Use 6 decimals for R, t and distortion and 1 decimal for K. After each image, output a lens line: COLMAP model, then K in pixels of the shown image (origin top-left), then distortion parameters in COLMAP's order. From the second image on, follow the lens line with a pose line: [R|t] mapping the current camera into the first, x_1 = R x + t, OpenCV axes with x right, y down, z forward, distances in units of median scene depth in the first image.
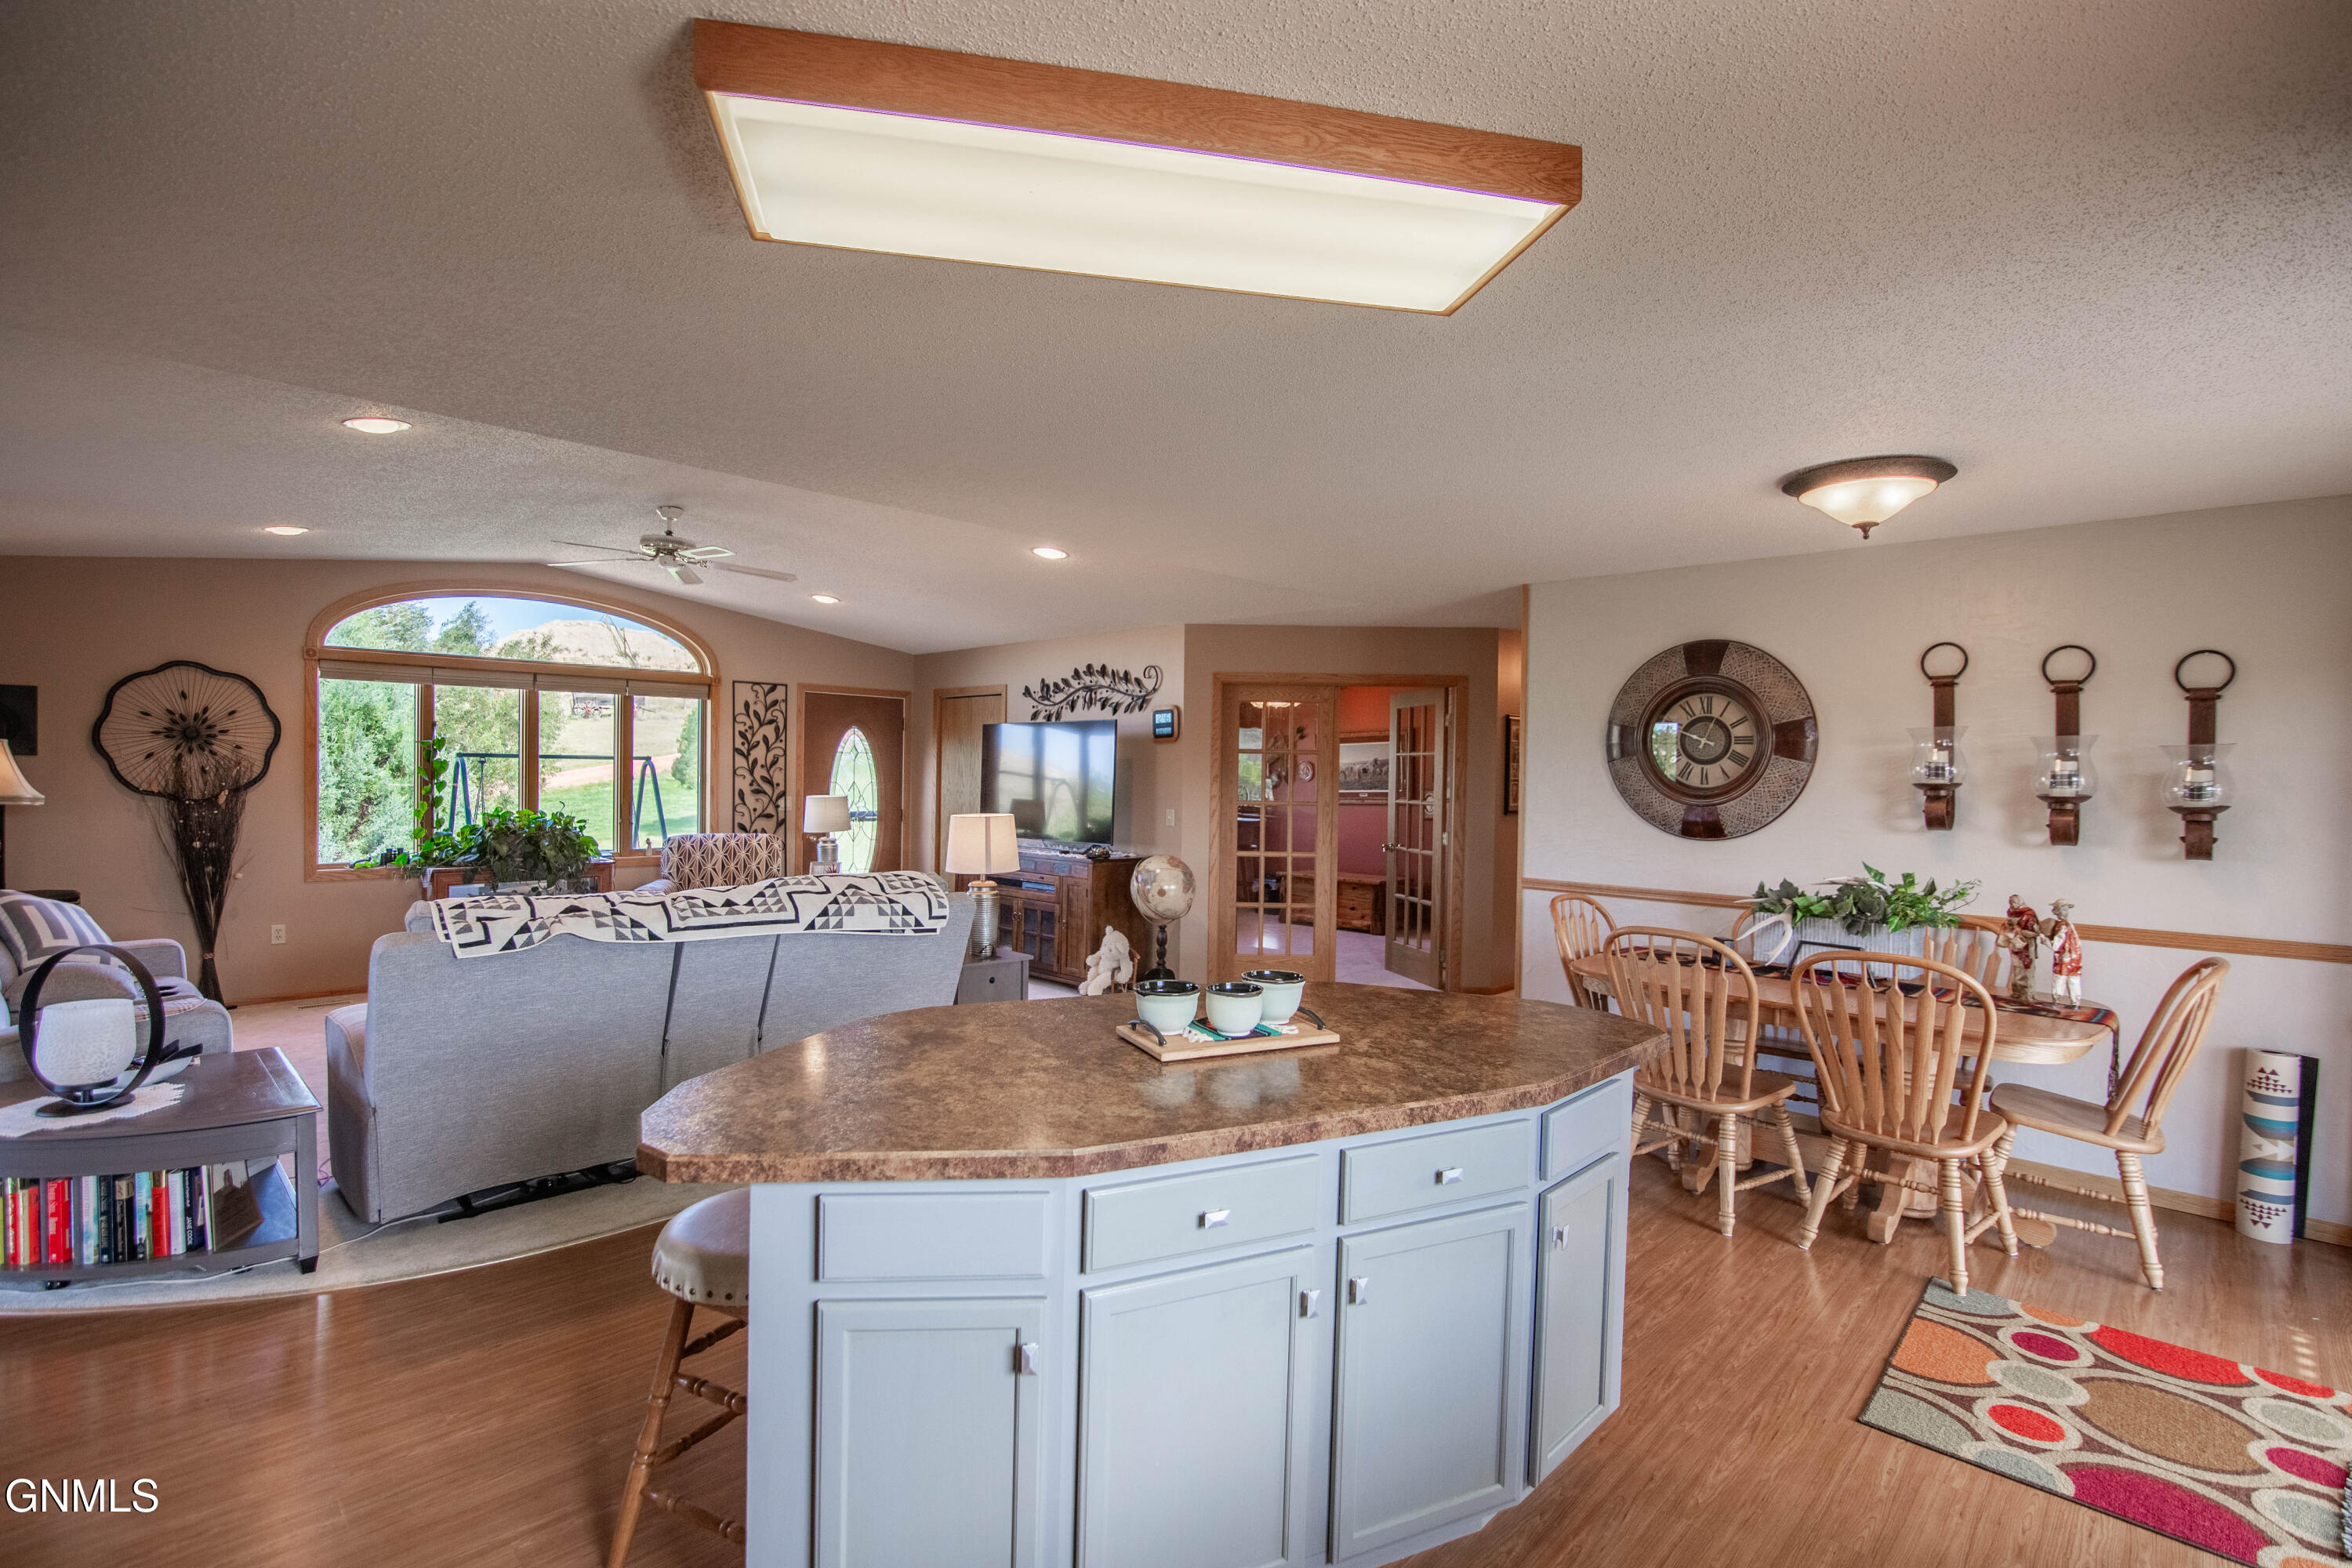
lens RADIAL K [[1085.7, 0, 1174.1], [0, 1085.7, 786.3], [0, 0, 1]] dist [-0.020168, 0.002106]
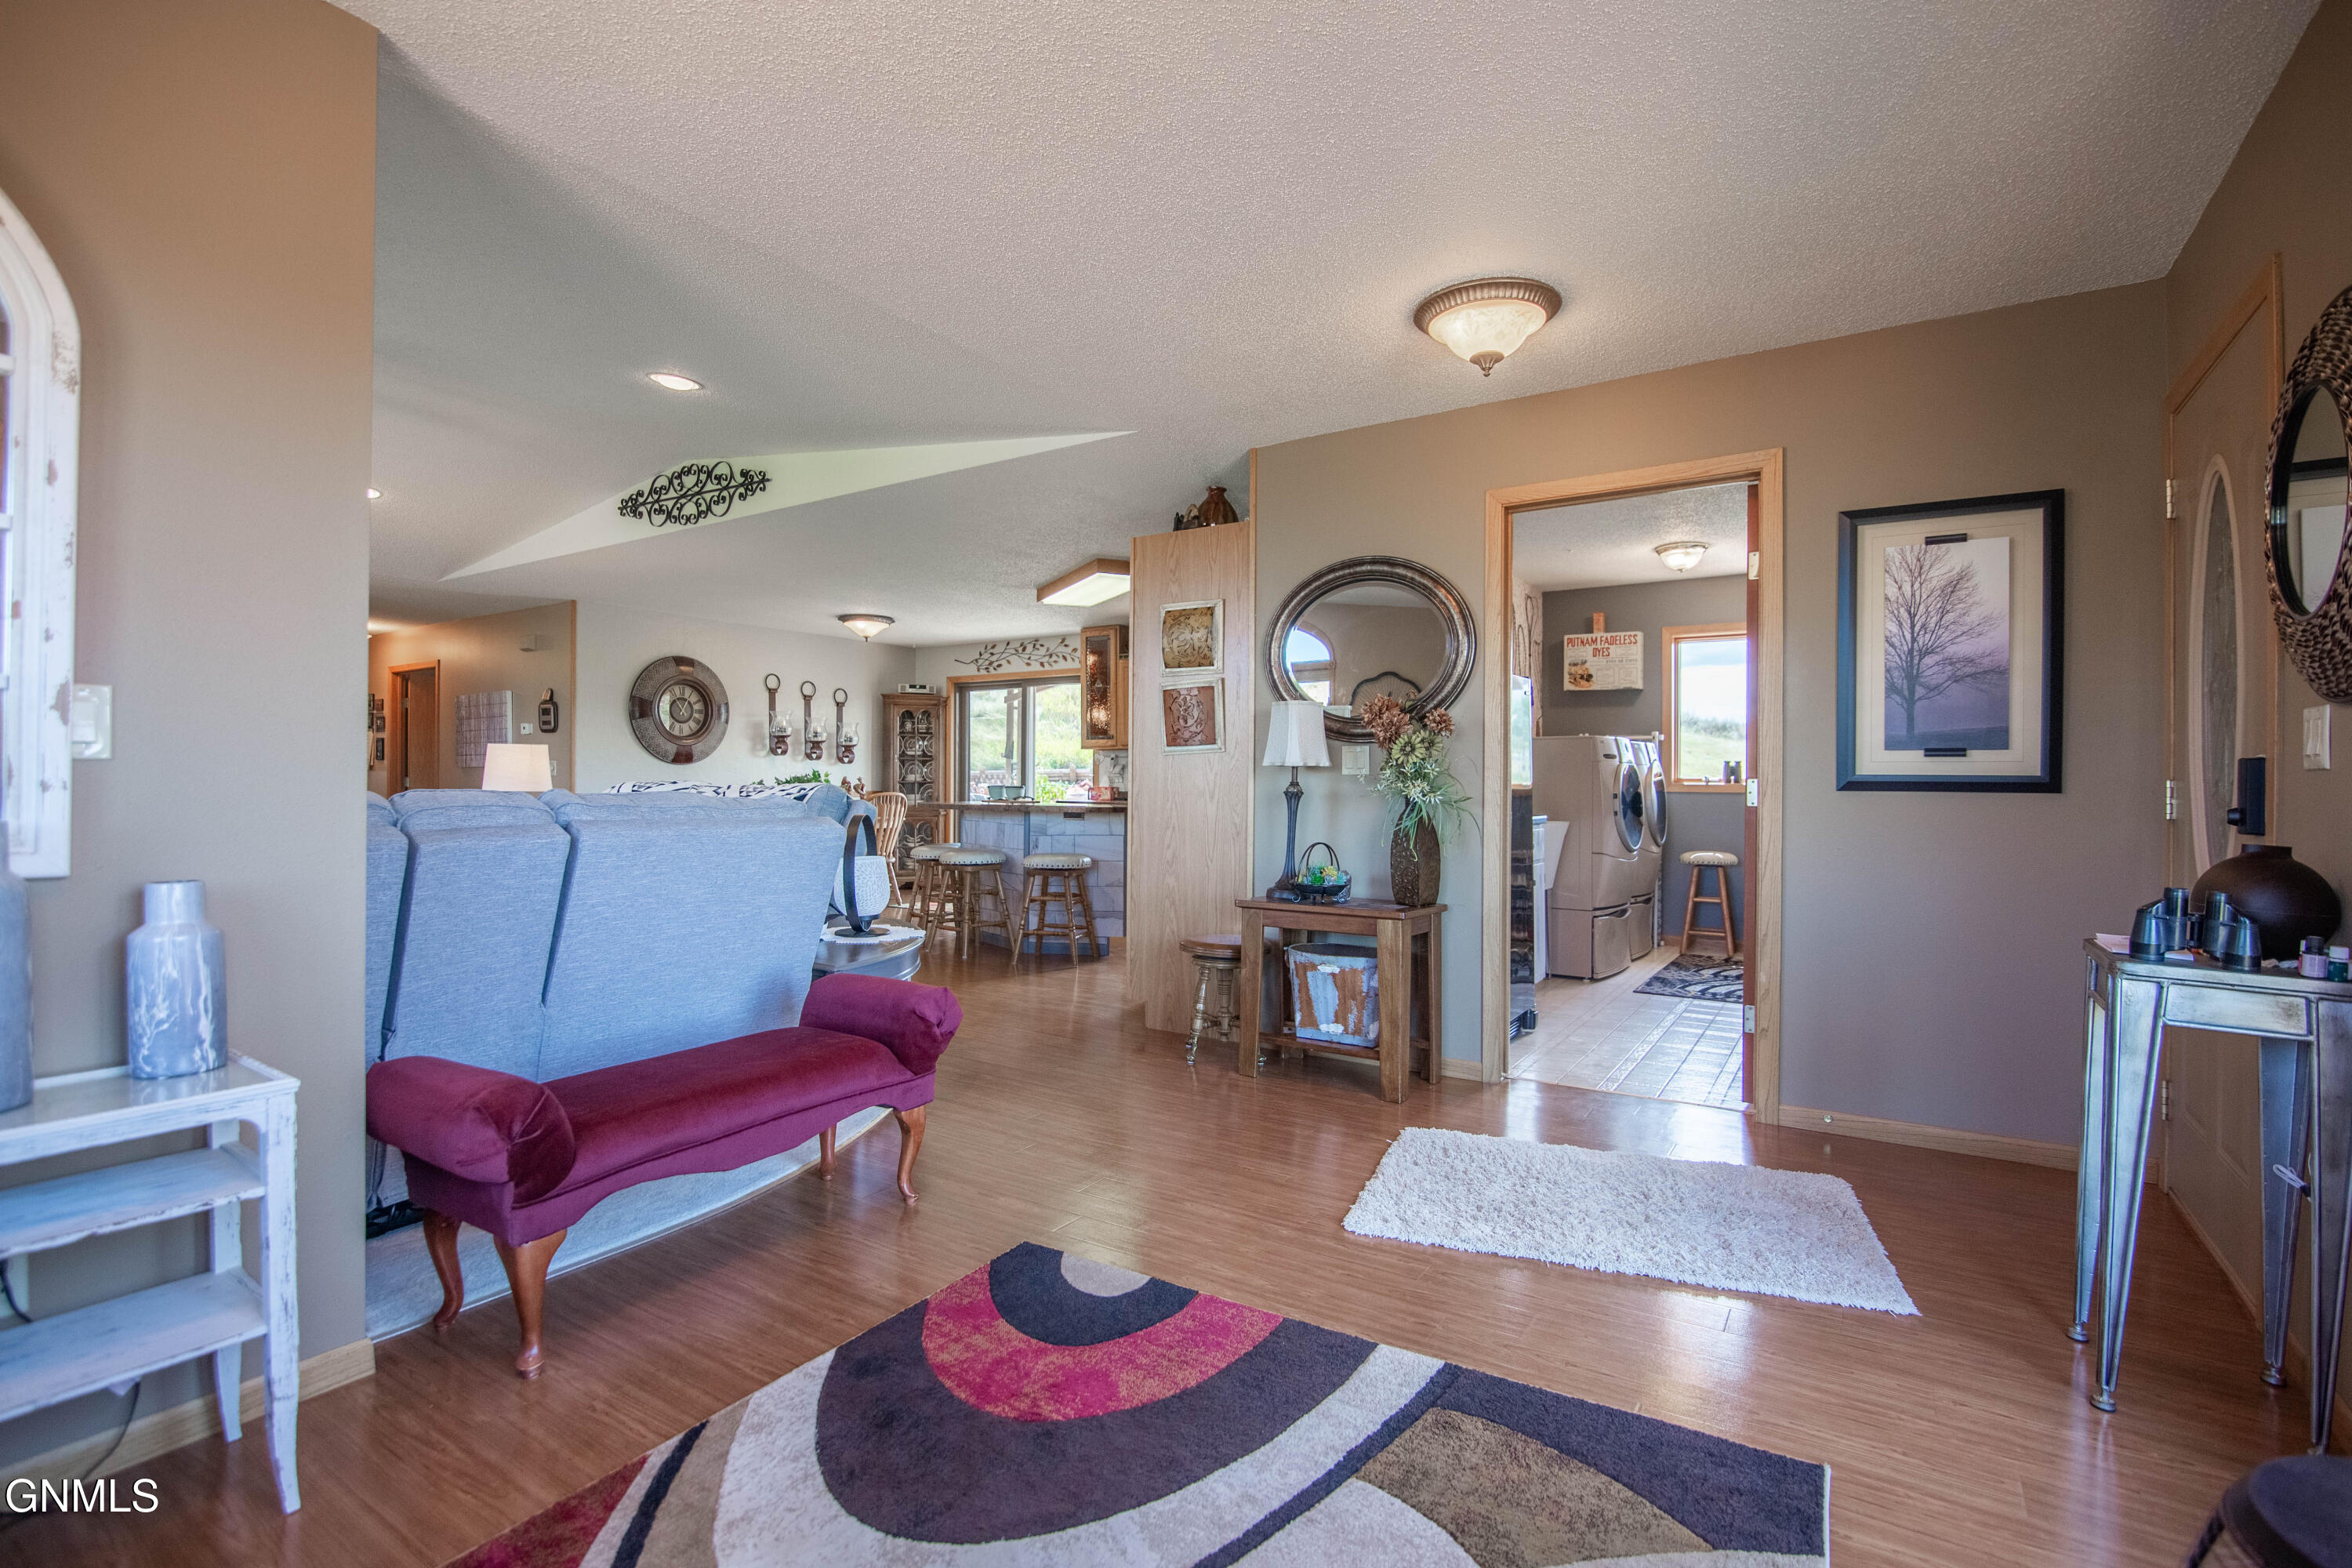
lens RADIAL K [[1085.7, 0, 1162.7], [0, 1085.7, 778.9], [0, 0, 1]] dist [-0.020168, 0.002106]
pose [[-0.184612, -0.017680, 0.982653, -1.015770], [0.004083, 0.999816, 0.018756, 0.029967], [-0.982803, 0.007475, -0.184505, 0.361718]]
